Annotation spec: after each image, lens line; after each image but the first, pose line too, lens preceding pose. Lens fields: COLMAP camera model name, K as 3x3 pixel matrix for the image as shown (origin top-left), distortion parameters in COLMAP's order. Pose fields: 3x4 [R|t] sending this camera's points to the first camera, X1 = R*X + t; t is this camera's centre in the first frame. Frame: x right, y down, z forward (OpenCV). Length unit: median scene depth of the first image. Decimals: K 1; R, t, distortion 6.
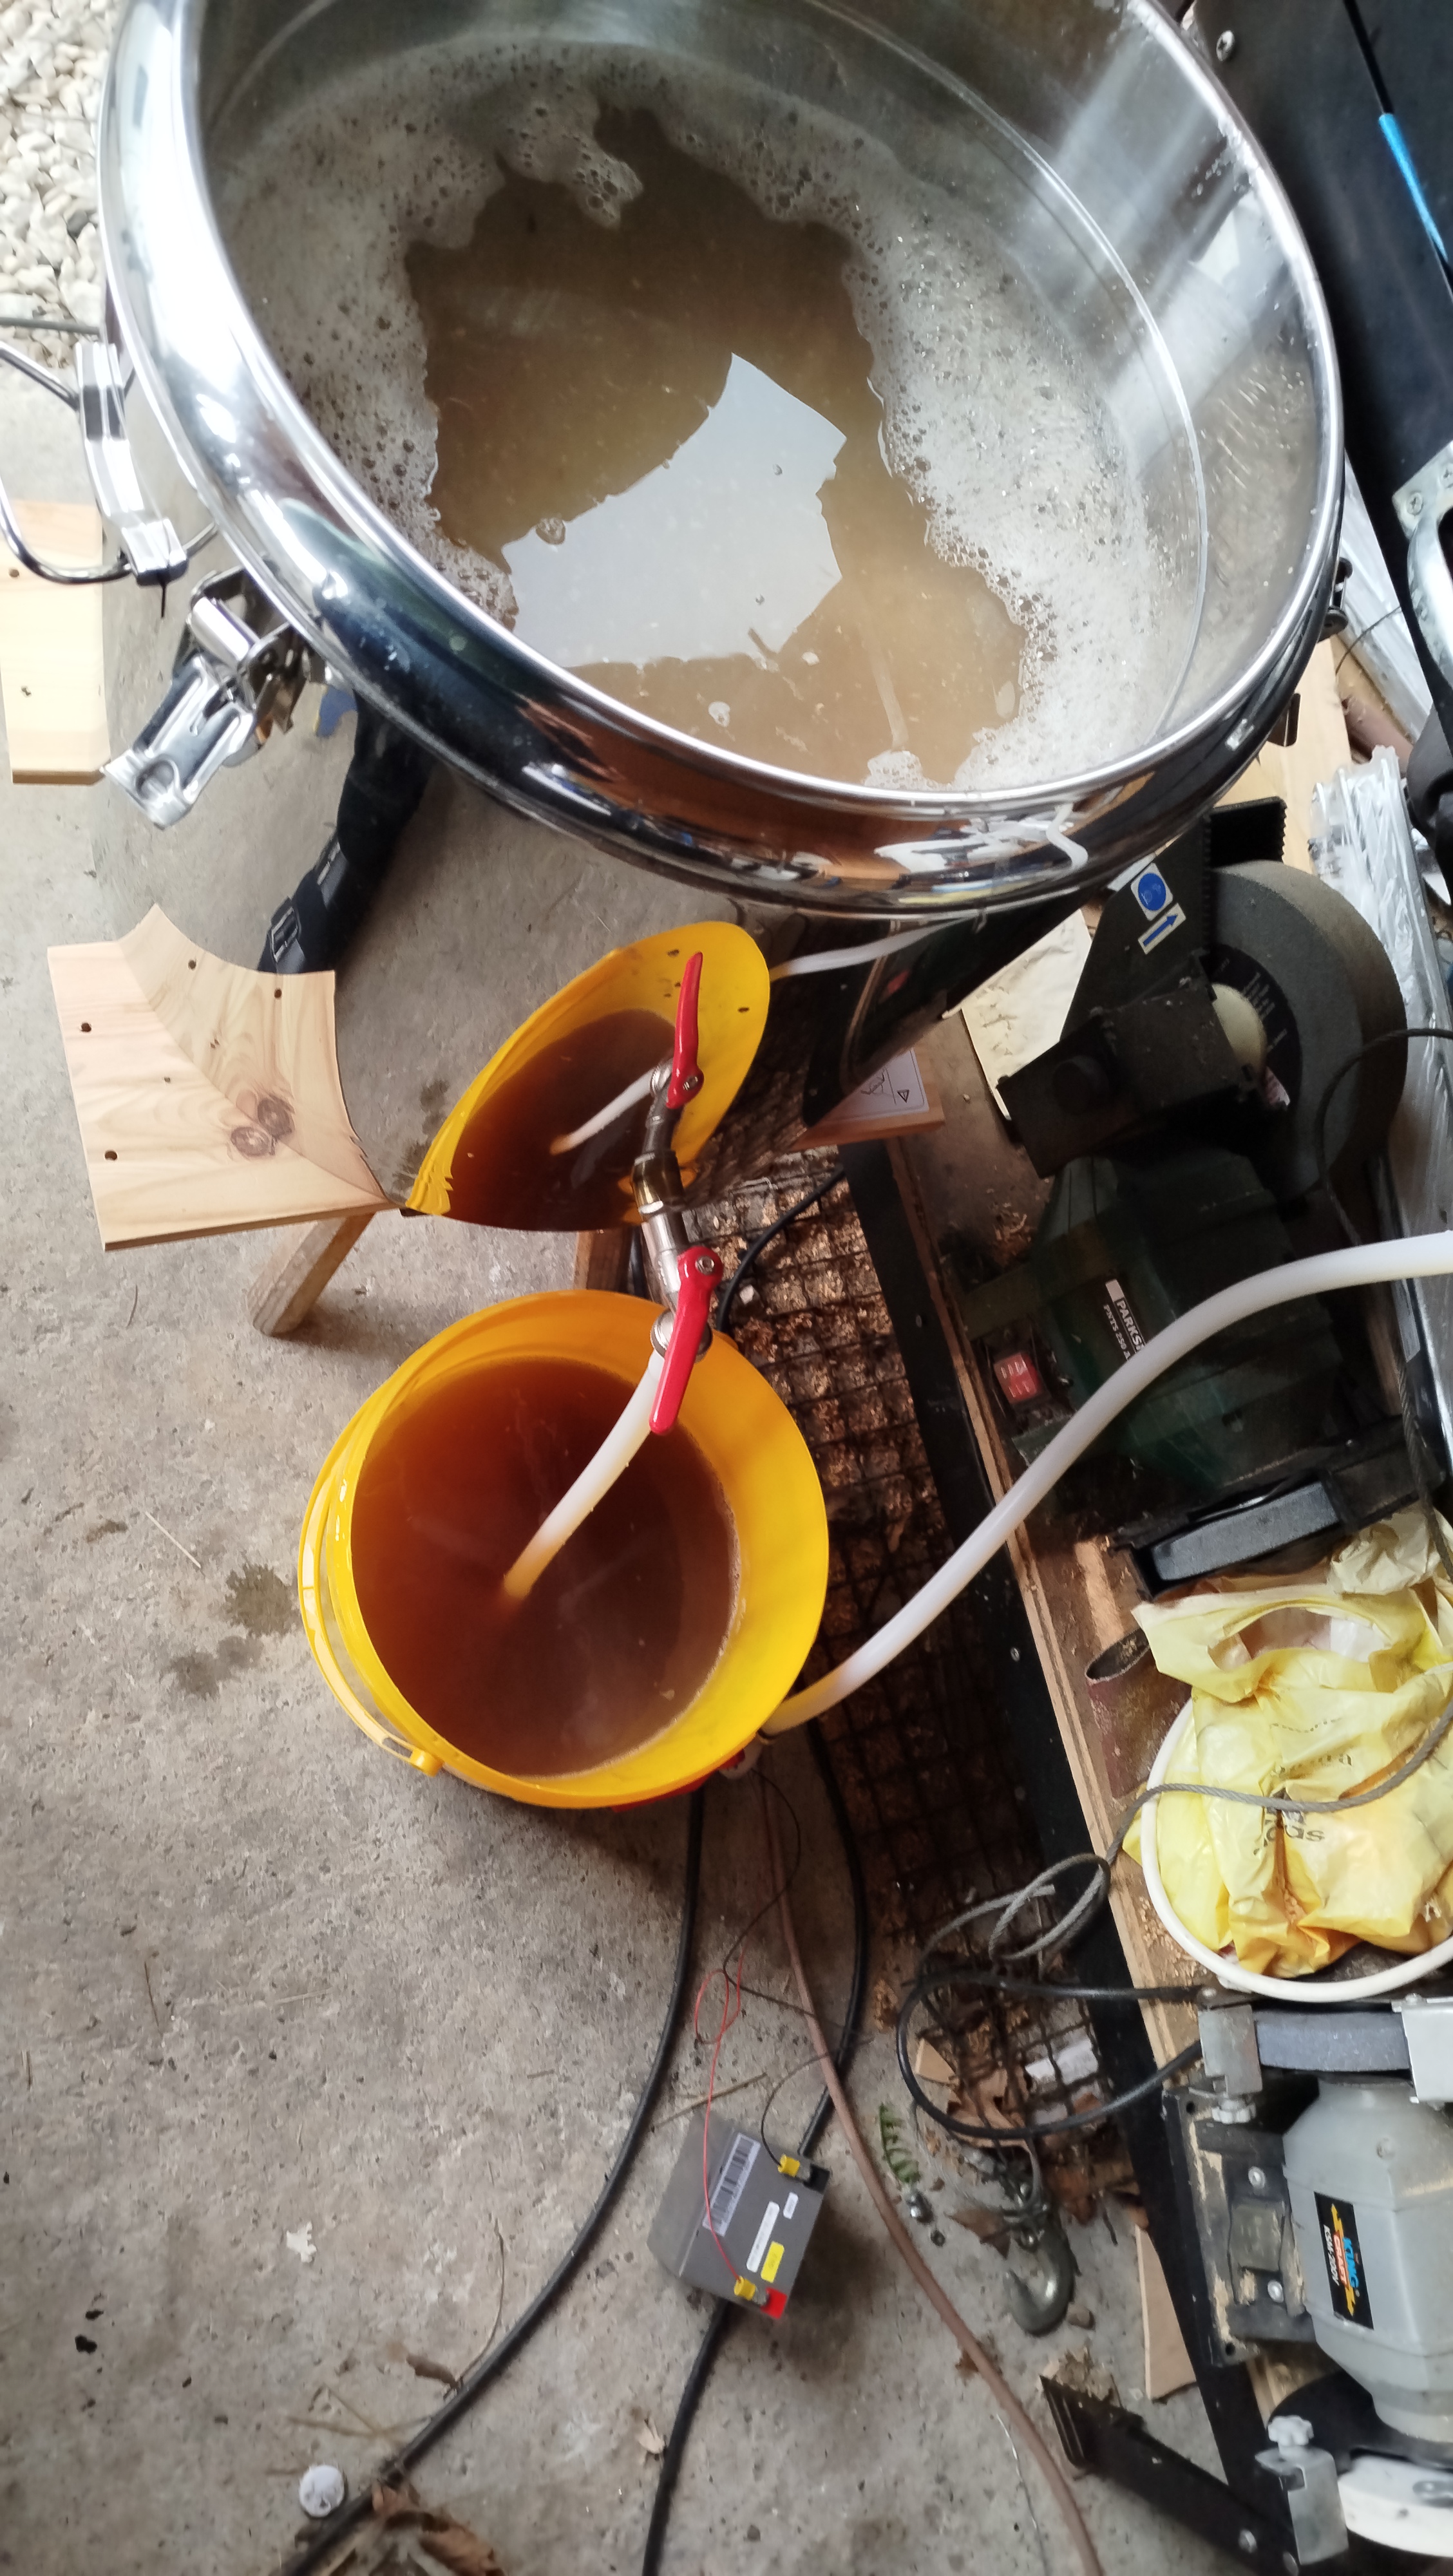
lens RADIAL K [[1839.9, 0, 712.1], [0, 1839.9, 1280.2], [0, 0, 1]] dist [-0.000188, 0.015772]
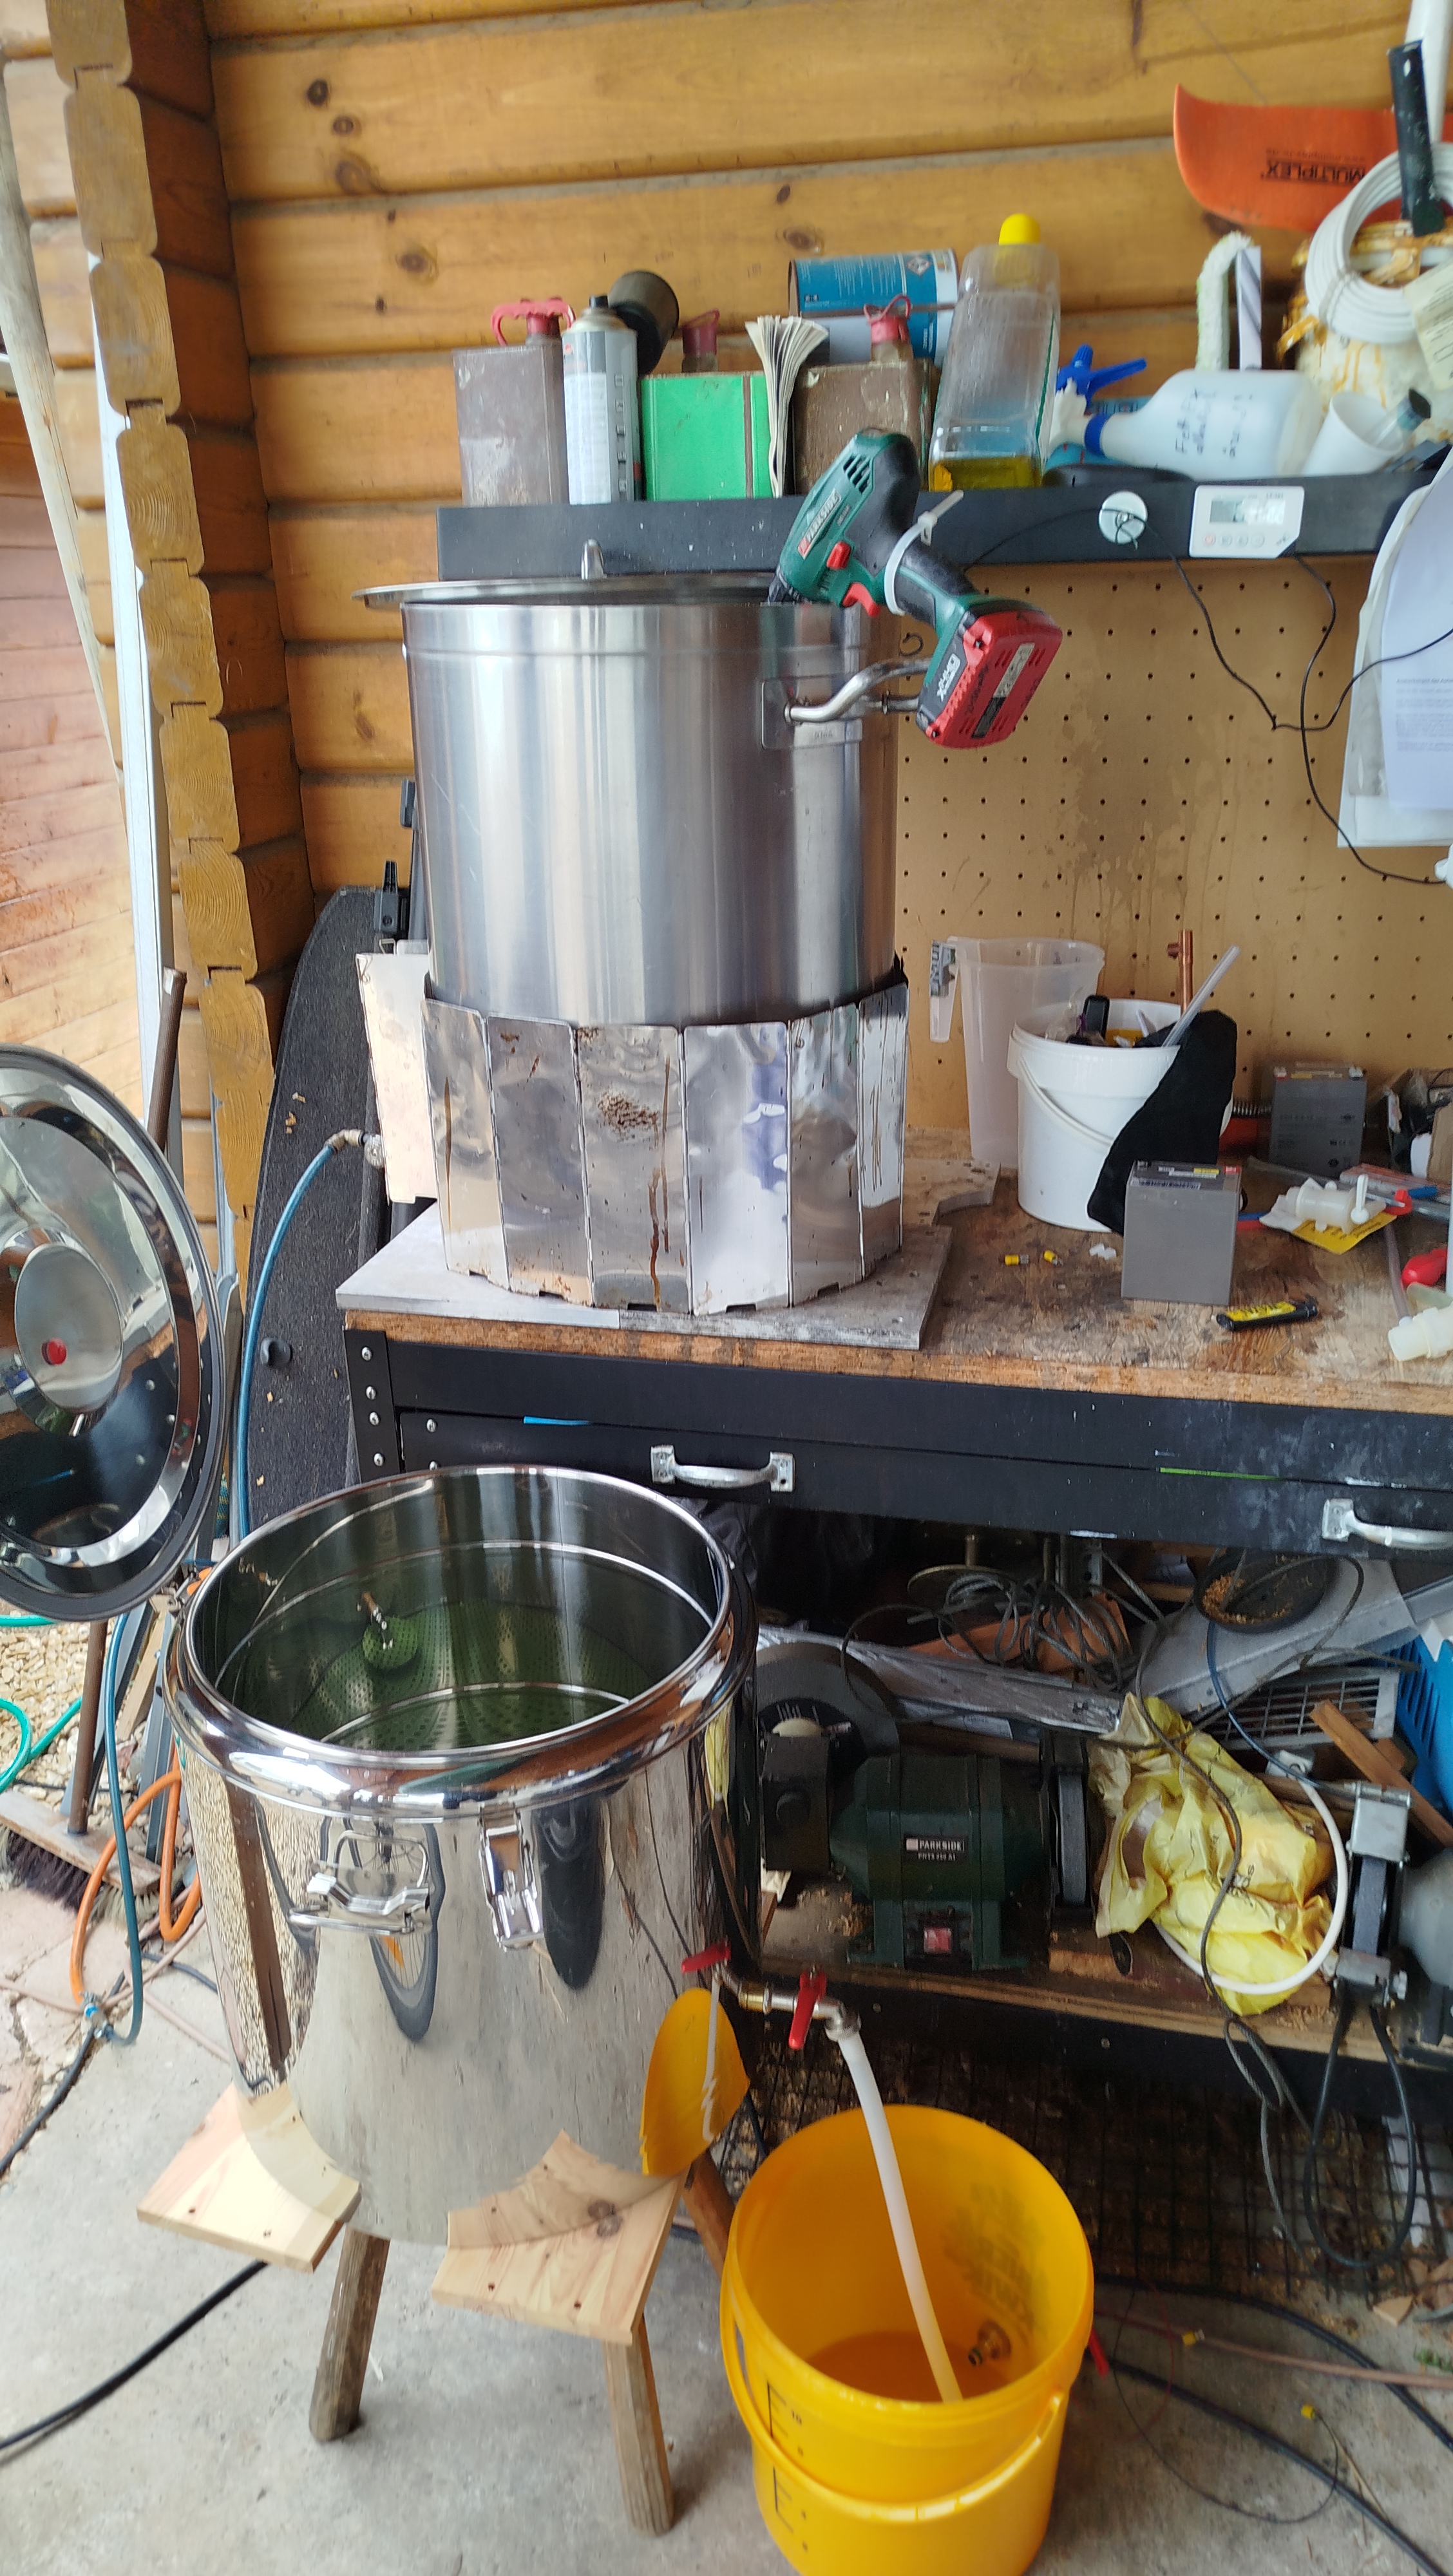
lens RADIAL K [[1839.9, 0, 717.7], [0, 1839.9, 1301.1], [0, 0, 1]] dist [-0.000188, 0.015772]
pose [[0.447537, -0.637187, 0.627458, -0.569442], [0.893271, 0.351609, -0.280068, 0.135892], [-0.042164, 0.685830, 0.726539, -0.530702]]
